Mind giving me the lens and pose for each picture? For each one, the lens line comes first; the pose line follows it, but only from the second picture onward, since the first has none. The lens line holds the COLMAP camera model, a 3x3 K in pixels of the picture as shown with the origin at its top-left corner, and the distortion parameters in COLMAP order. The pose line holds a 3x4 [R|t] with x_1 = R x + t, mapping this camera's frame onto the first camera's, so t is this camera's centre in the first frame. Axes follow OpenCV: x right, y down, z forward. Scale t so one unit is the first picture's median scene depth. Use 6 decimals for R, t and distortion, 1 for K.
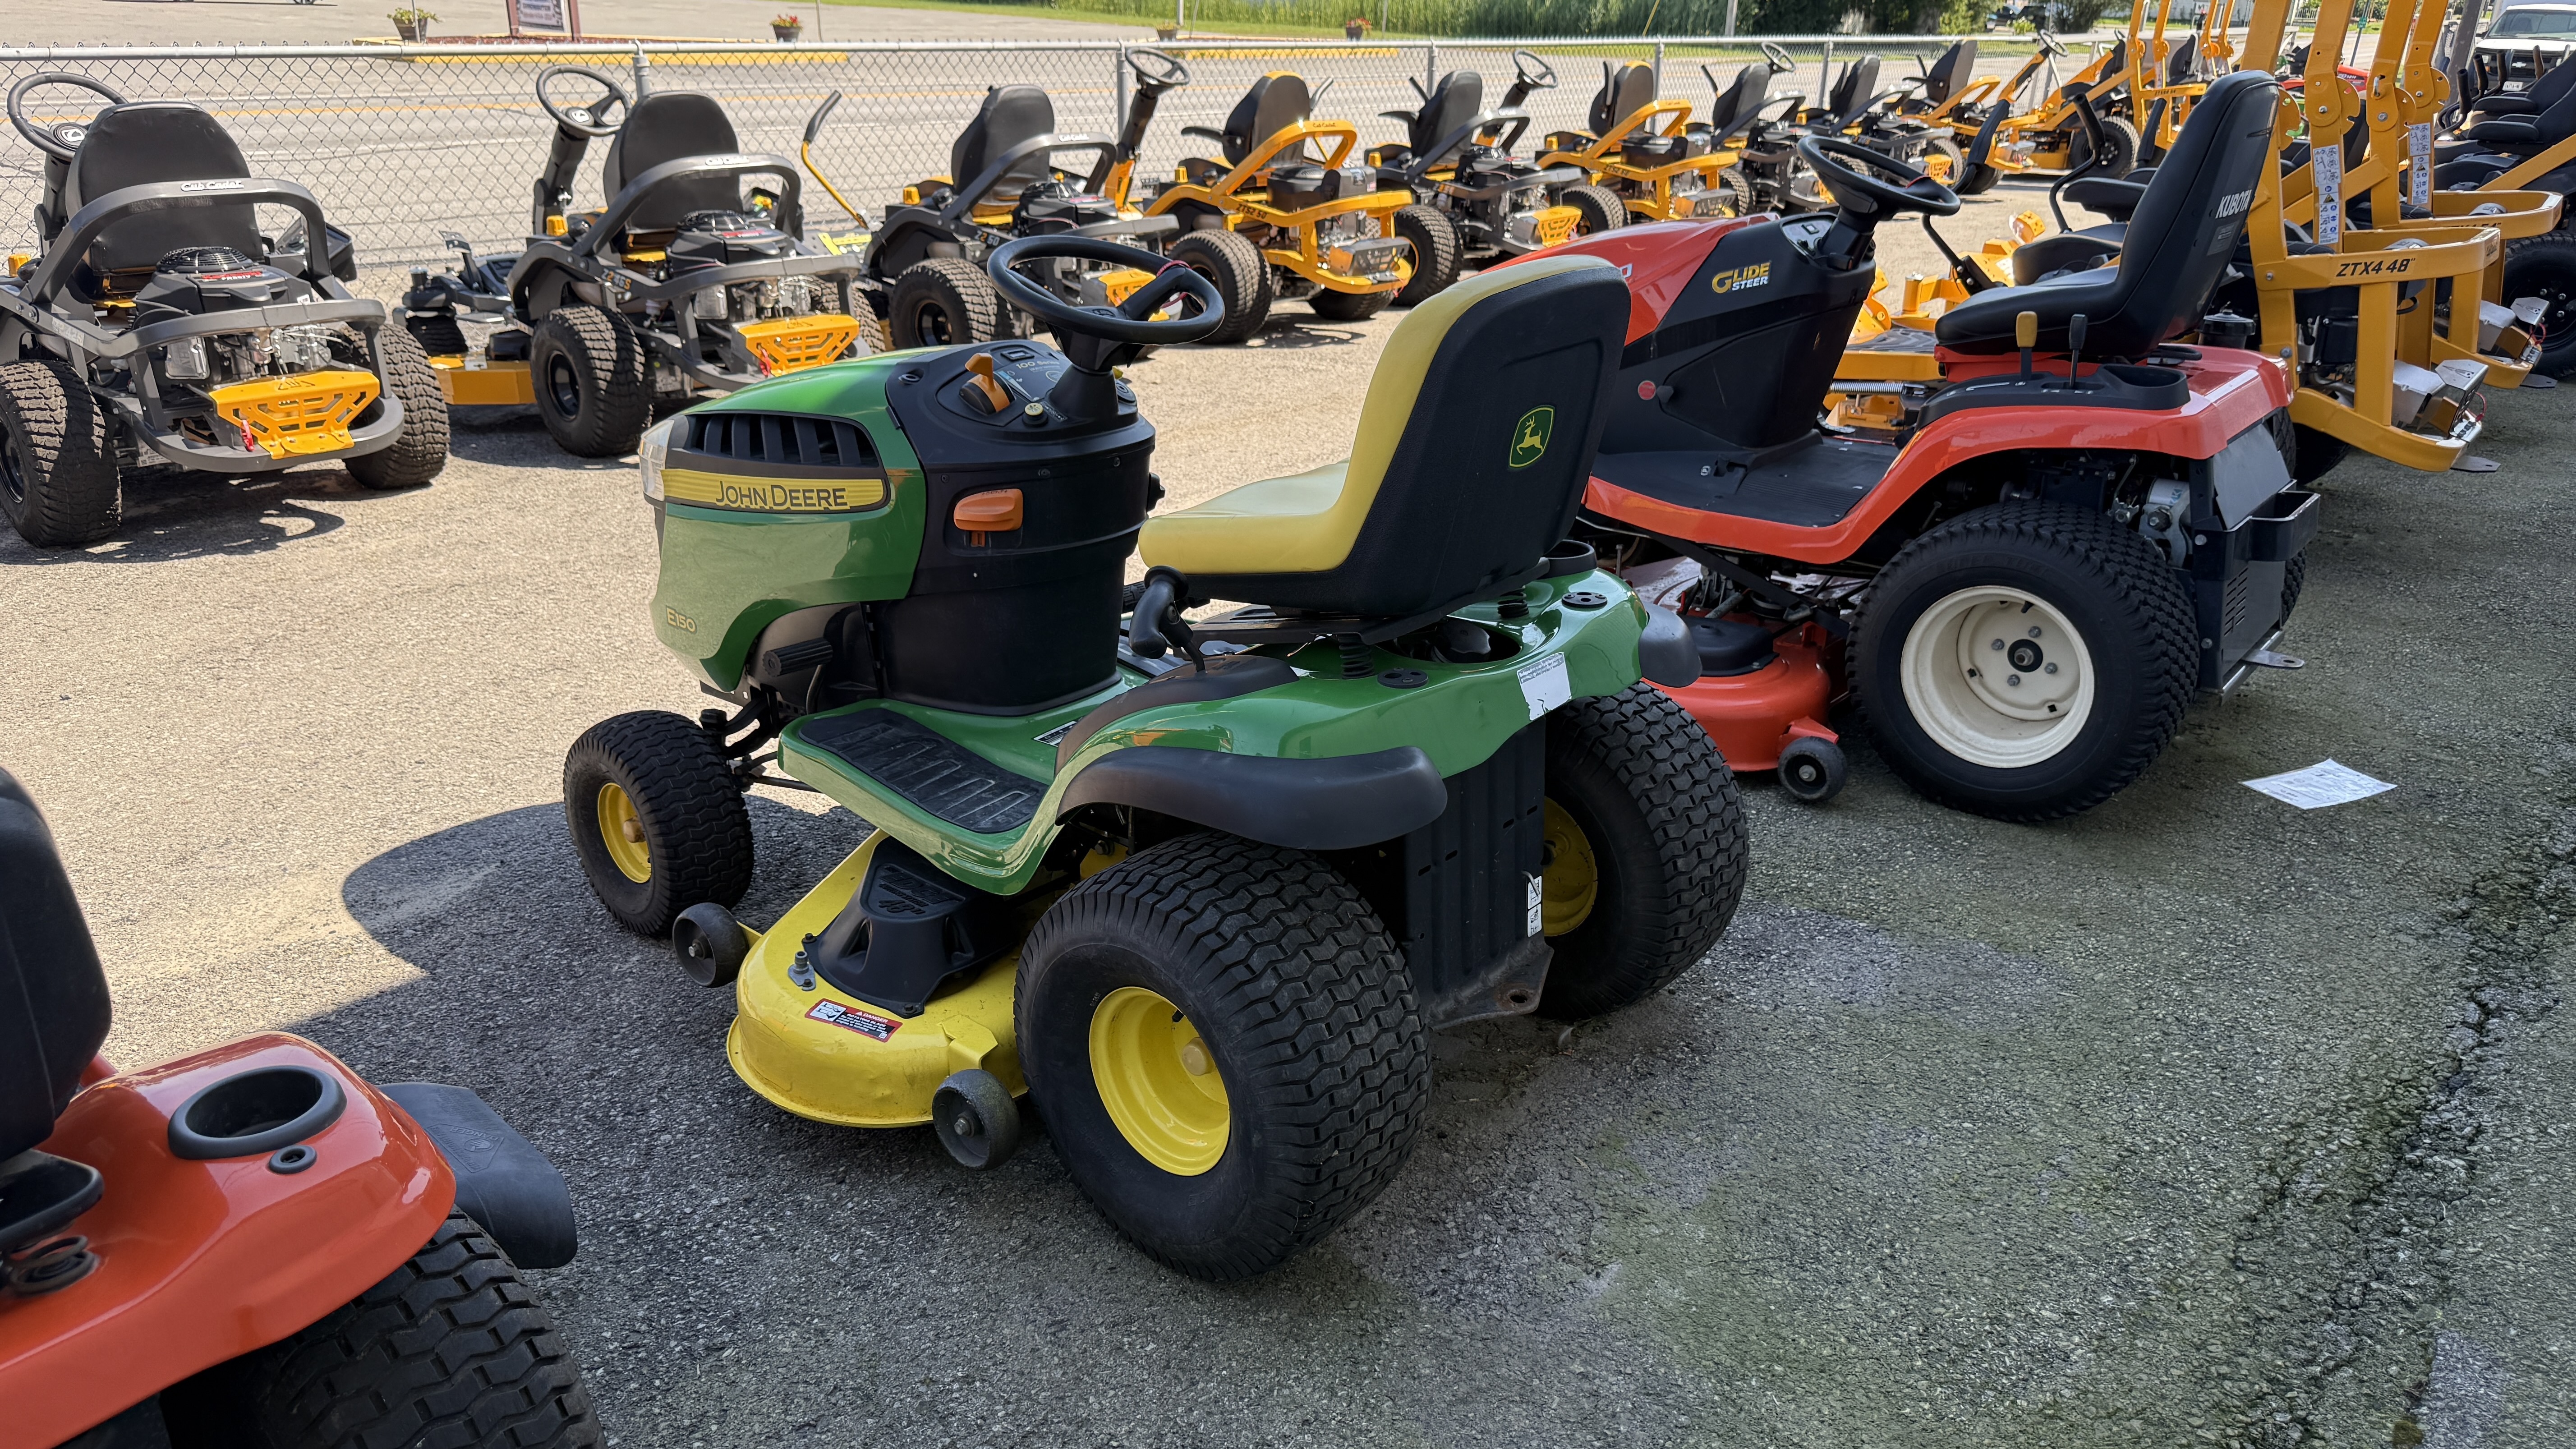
lens RADIAL K [[1815.8, 0, 1296.6], [0, 1815.8, 721.1], [0, 0, 1]] dist [0.035206, -0.064036]
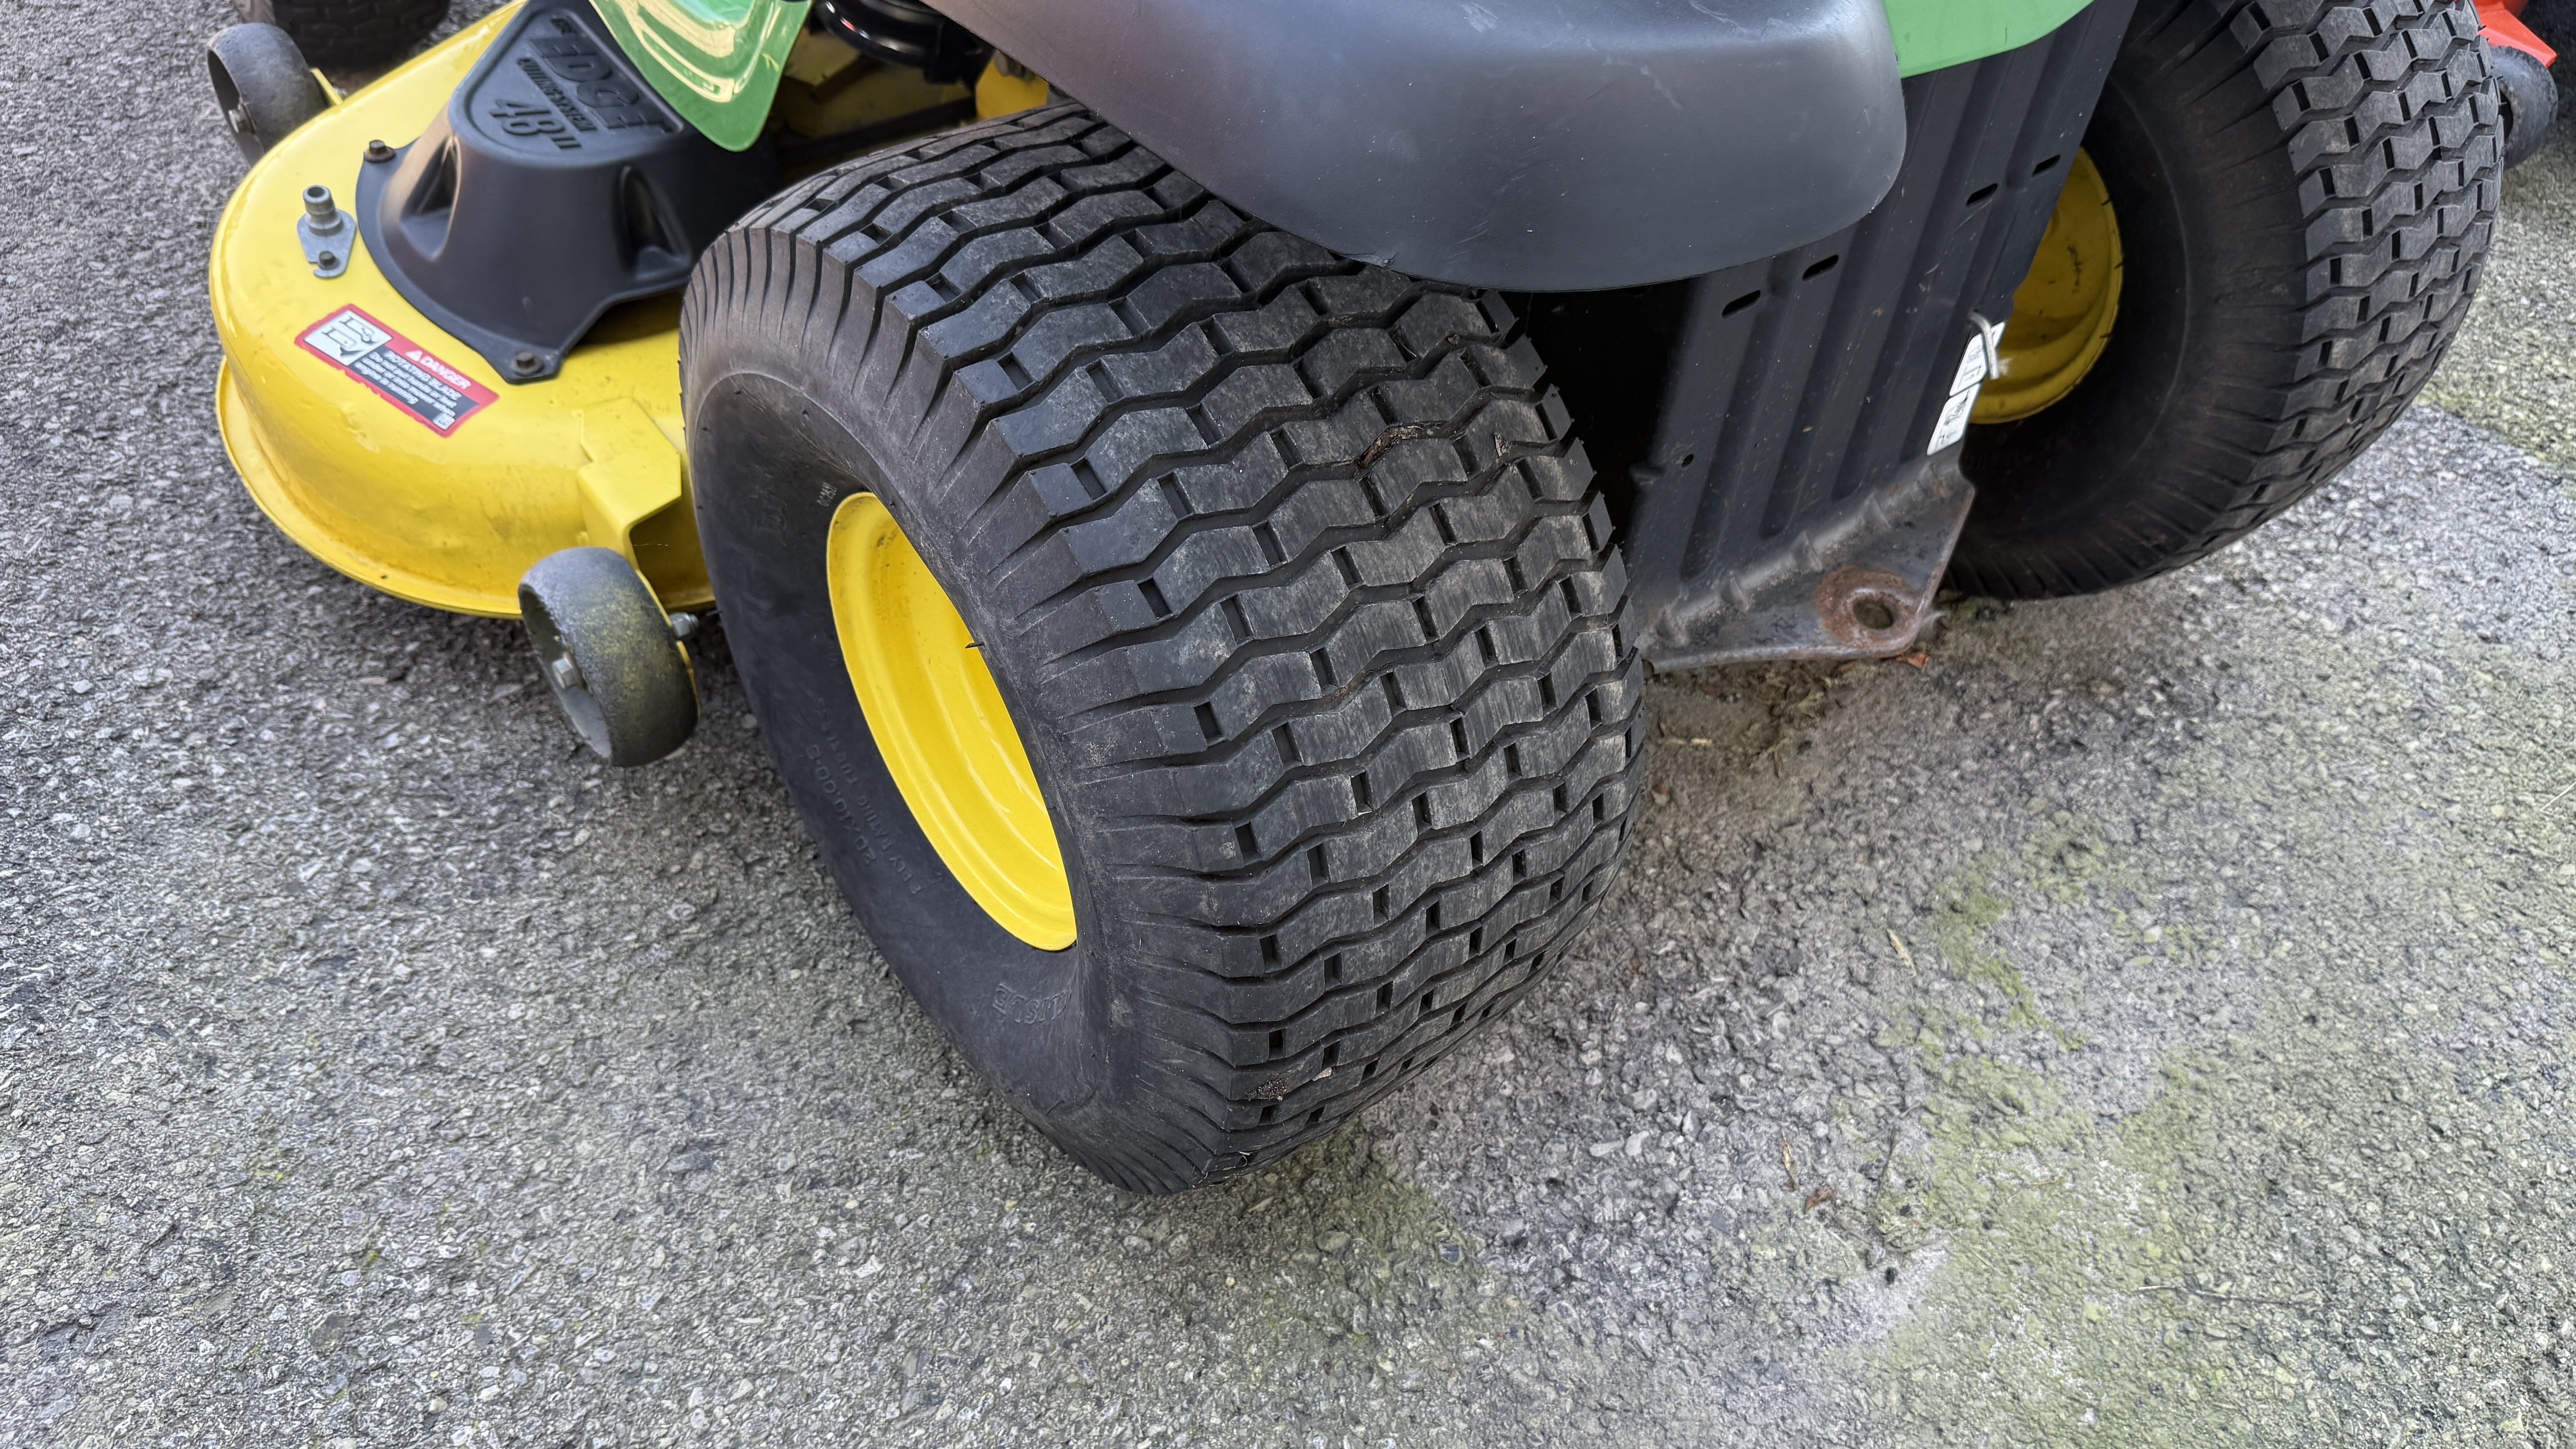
lens RADIAL K [[1815.8, 0, 1283.0], [0, 1815.8, 707.5], [0, 0, 1]] dist [0.035206, -0.064036]
pose [[0.977526, 0.201180, -0.063003, 0.019251], [-0.154673, 0.887495, 0.434083, 0.007719], [0.143244, -0.414583, 0.898667, 0.624340]]
